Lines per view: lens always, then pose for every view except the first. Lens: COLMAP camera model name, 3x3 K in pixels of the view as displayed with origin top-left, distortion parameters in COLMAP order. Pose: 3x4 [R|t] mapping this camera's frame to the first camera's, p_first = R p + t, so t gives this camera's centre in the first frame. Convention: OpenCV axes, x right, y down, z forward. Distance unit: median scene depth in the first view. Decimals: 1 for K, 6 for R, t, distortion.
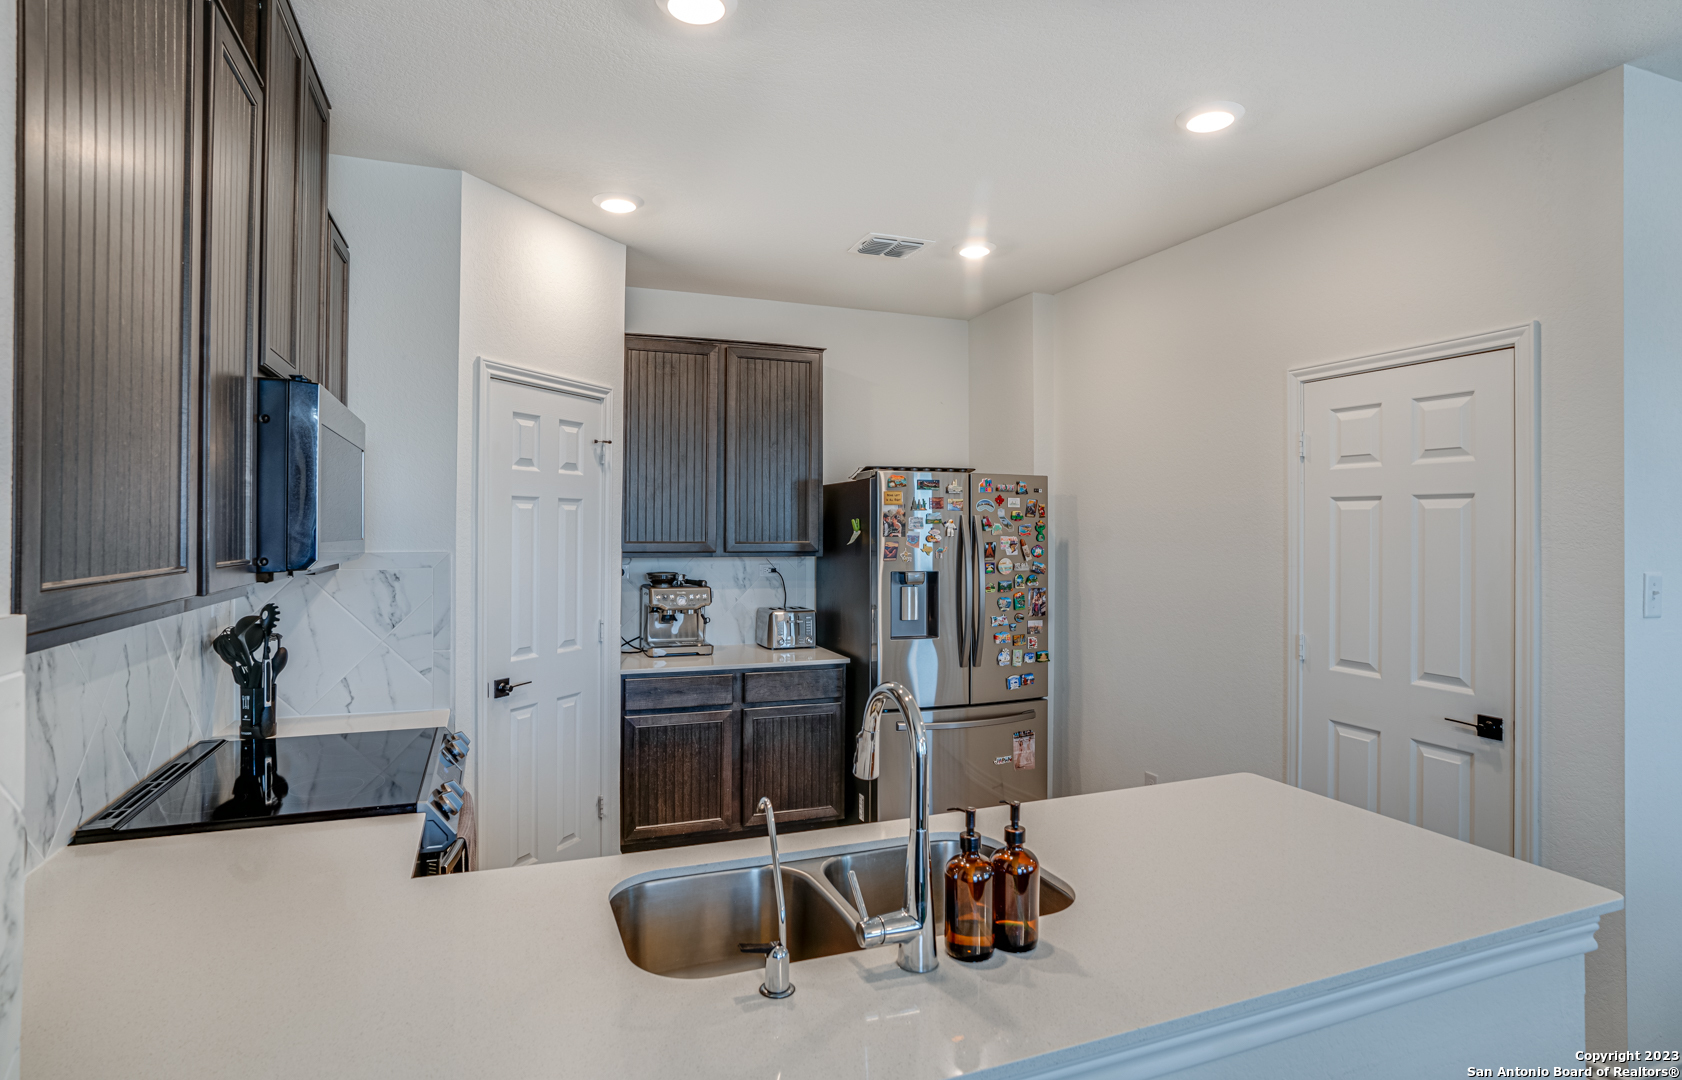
lens RADIAL K [[861.0, 0, 814.5], [0, 861.0, 518.5], [0, 0, 1]] dist [-0.037711, 0.004038]
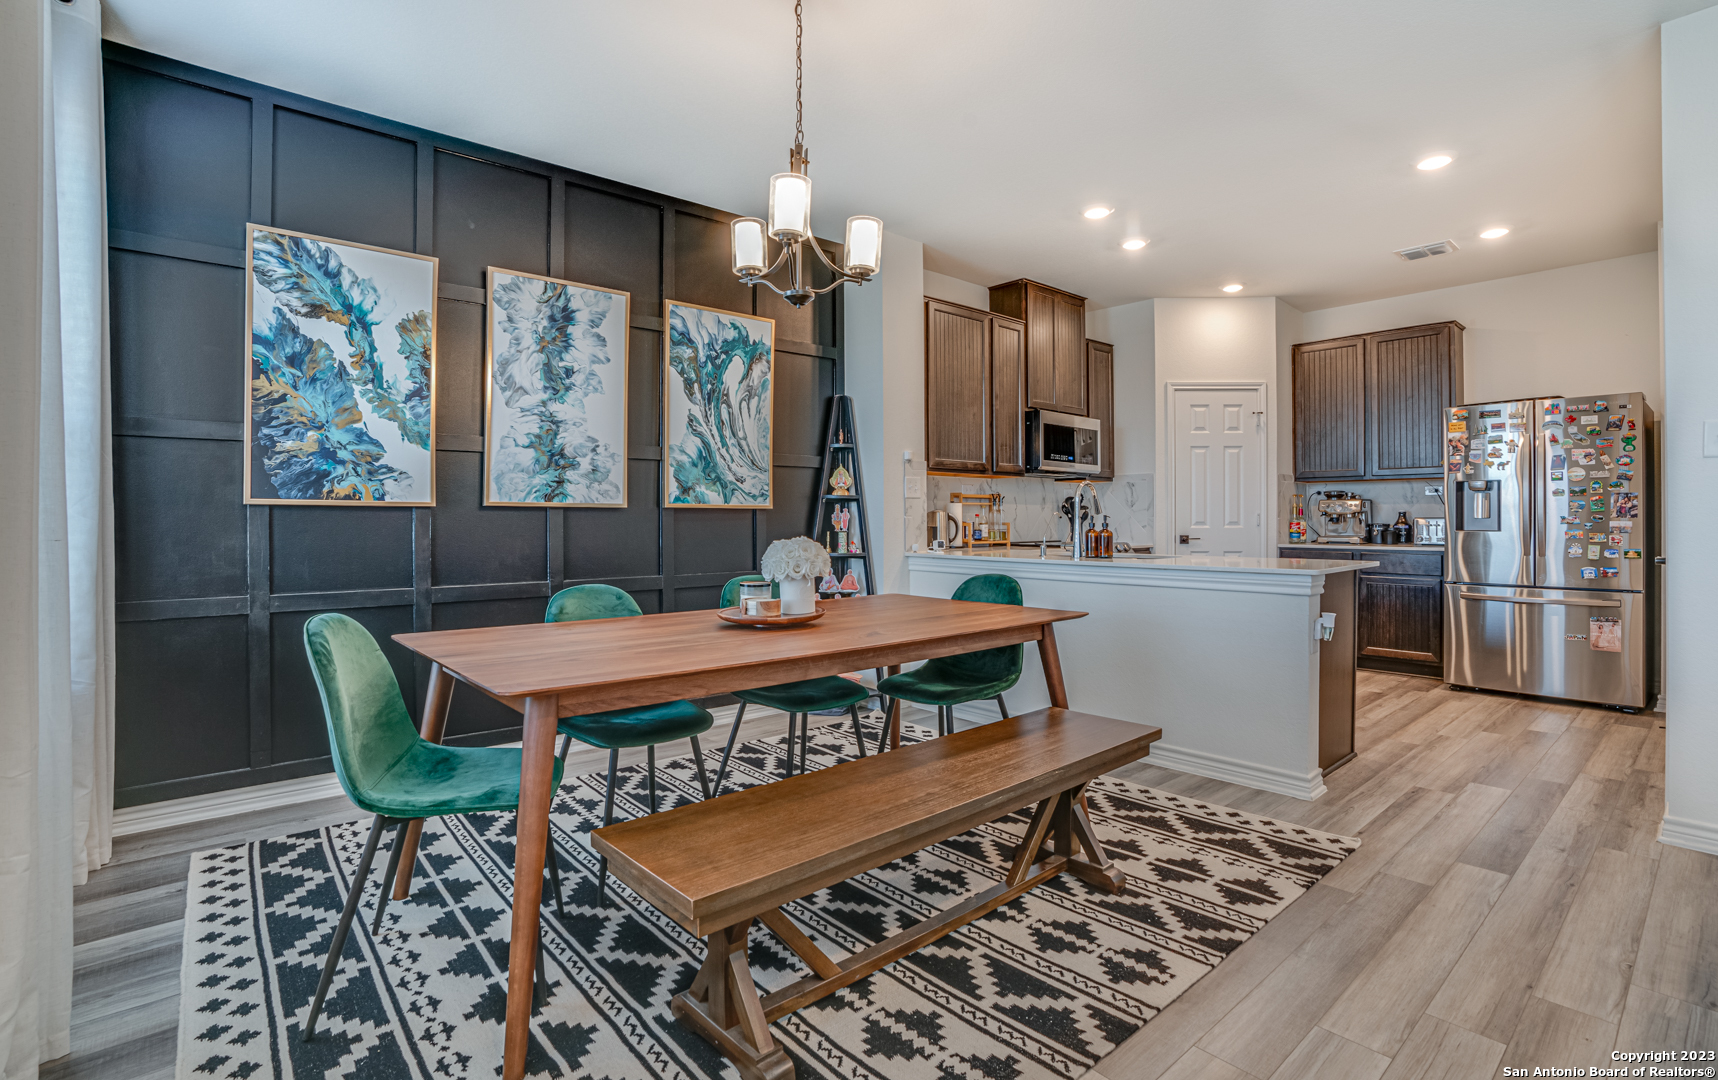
lens RADIAL K [[774.4, 0, 855.5], [0, 774.4, 516.6], [0, 0, 1]] dist [-0.070994, 0.016313]
pose [[0.334989, -0.005935, -0.942203, 0.845994], [0.011679, 0.999929, -0.002147, 0.105388], [0.942150, -0.010285, 0.335035, -0.282406]]
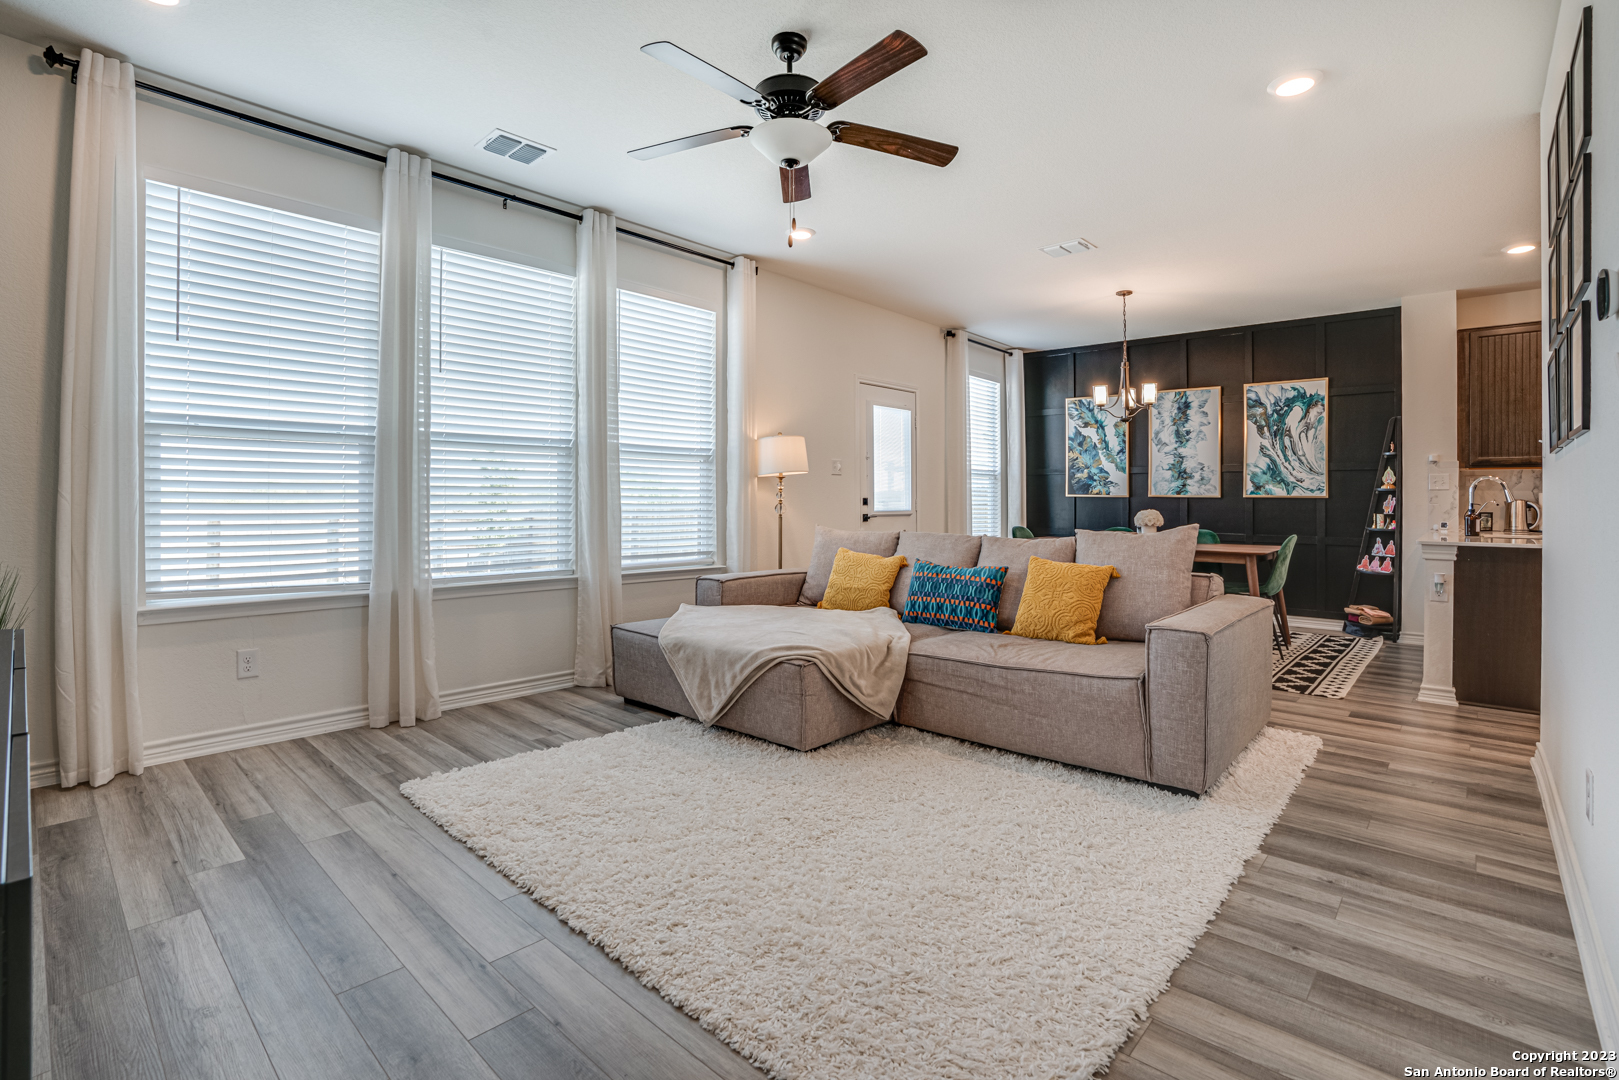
lens RADIAL K [[754.0, 0, 831.0], [0, 754.0, 486.8], [0, 0, 1]] dist [-0.006143, 0.002231]
pose [[-0.874894, -0.019427, -0.483925, 1.524978], [-0.007732, 0.999628, -0.026151, 0.117472], [0.484253, -0.019138, -0.874719, 0.857949]]
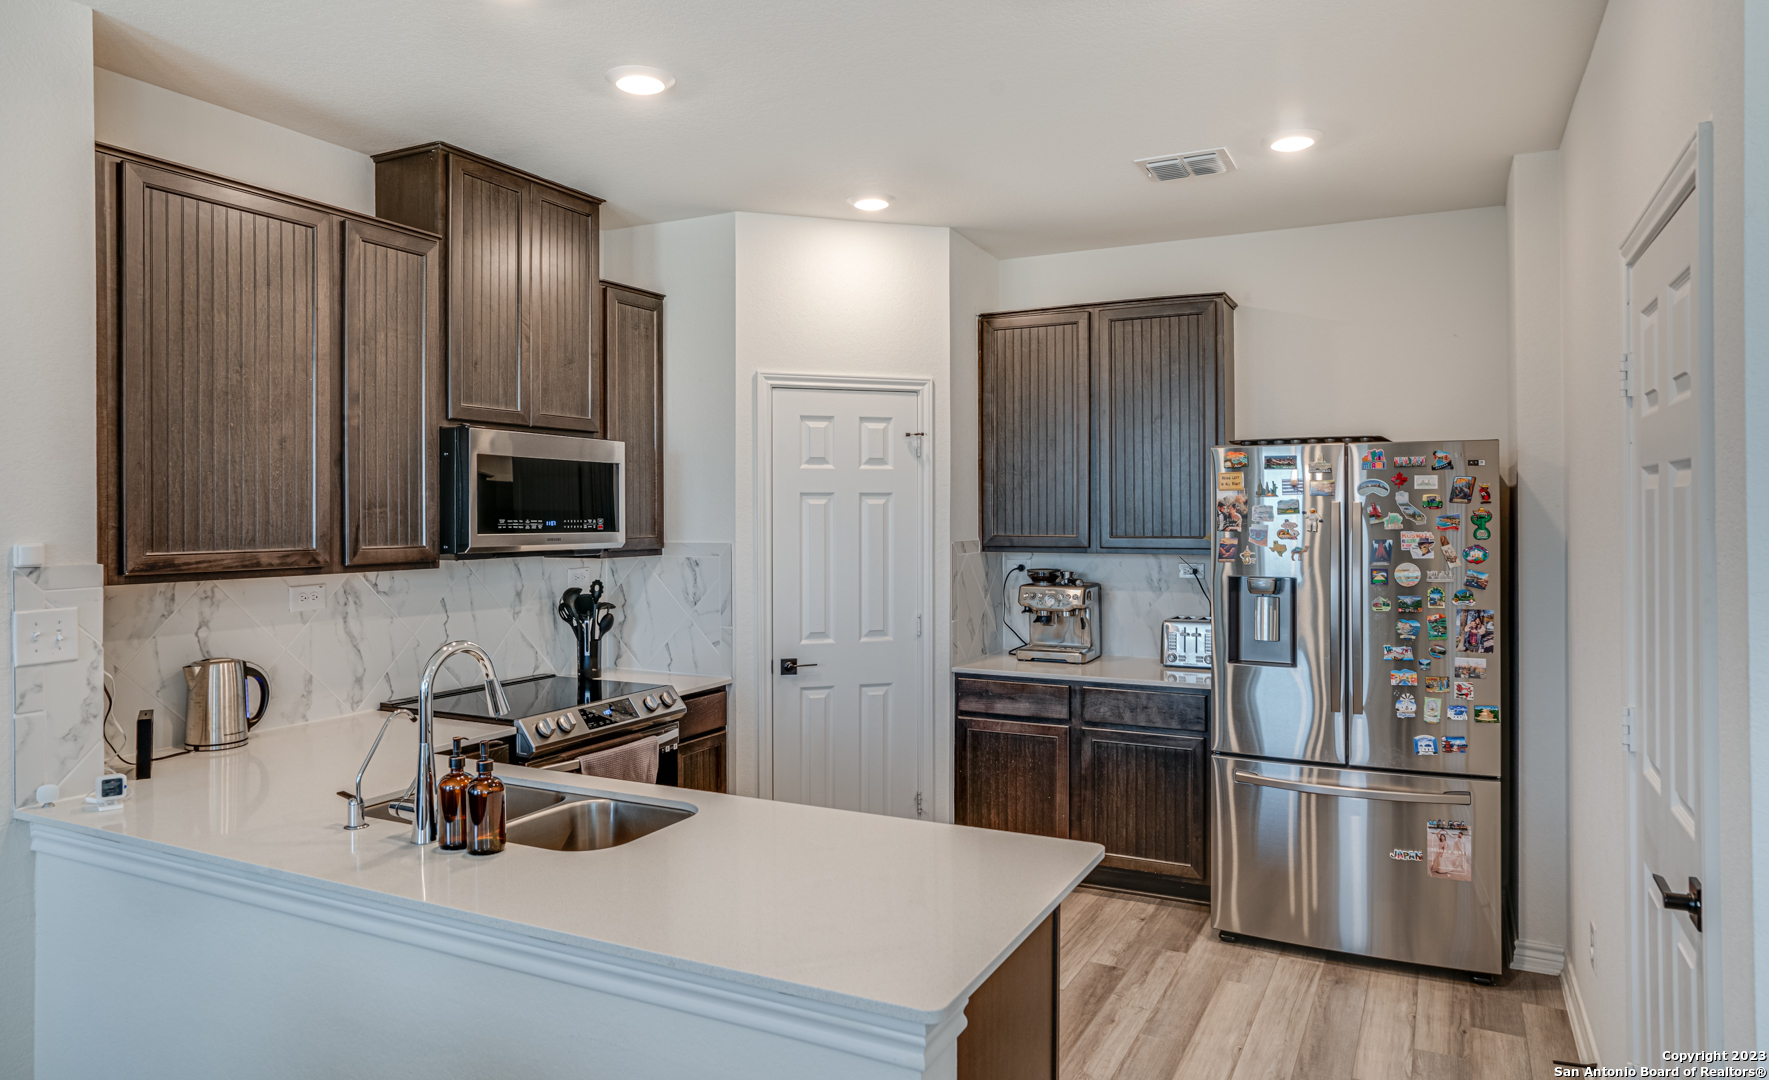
lens RADIAL K [[1092.4, 0, 902.3], [0, 1092.4, 502.9], [0, 0, 1]] dist [-0.043688, 0.002583]
pose [[0.682578, -0.012467, -0.730707, 0.582914], [0.013389, 0.999900, -0.004552, -0.003873], [0.730690, -0.006676, 0.682676, 0.109412]]
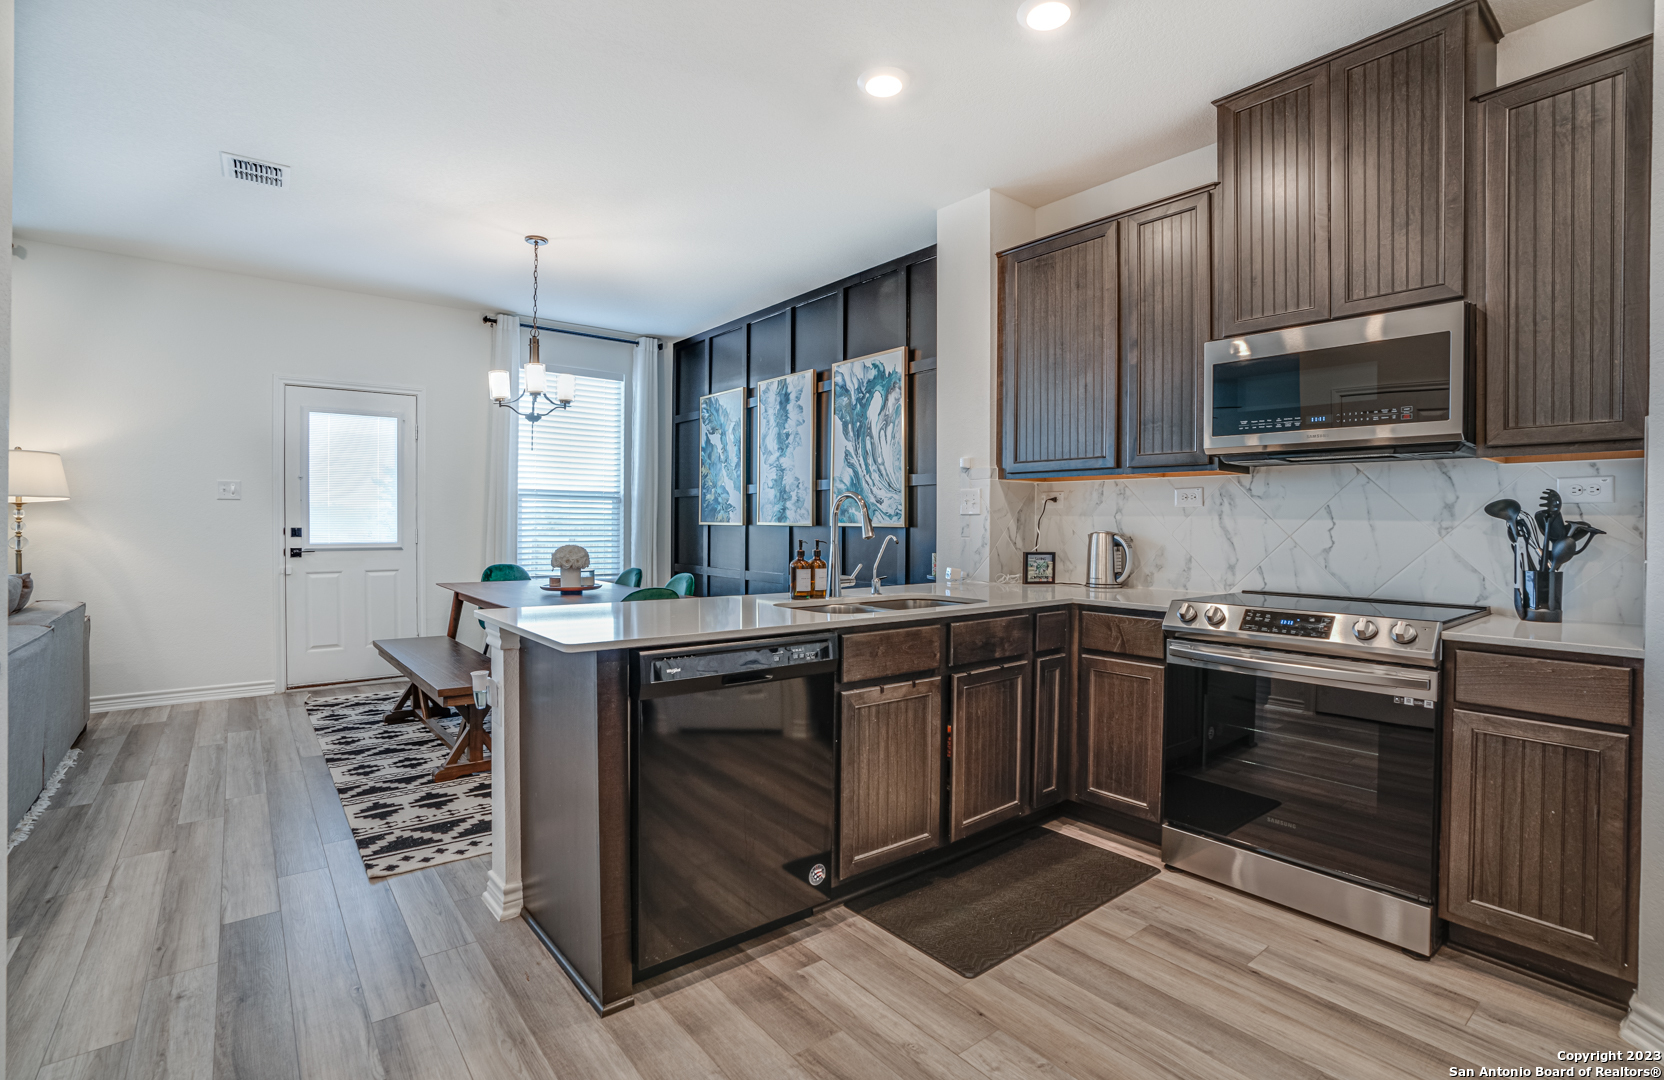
lens RADIAL K [[765.7, 0, 813.2], [0, 765.7, 530.2], [0, 0, 1]] dist [-0.029572, 0.002688]
pose [[-0.954406, -0.007011, -0.298428, 0.263633], [-0.007880, 0.999967, 0.001708, 0.094149], [0.298406, 0.003982, -0.954431, 0.966807]]
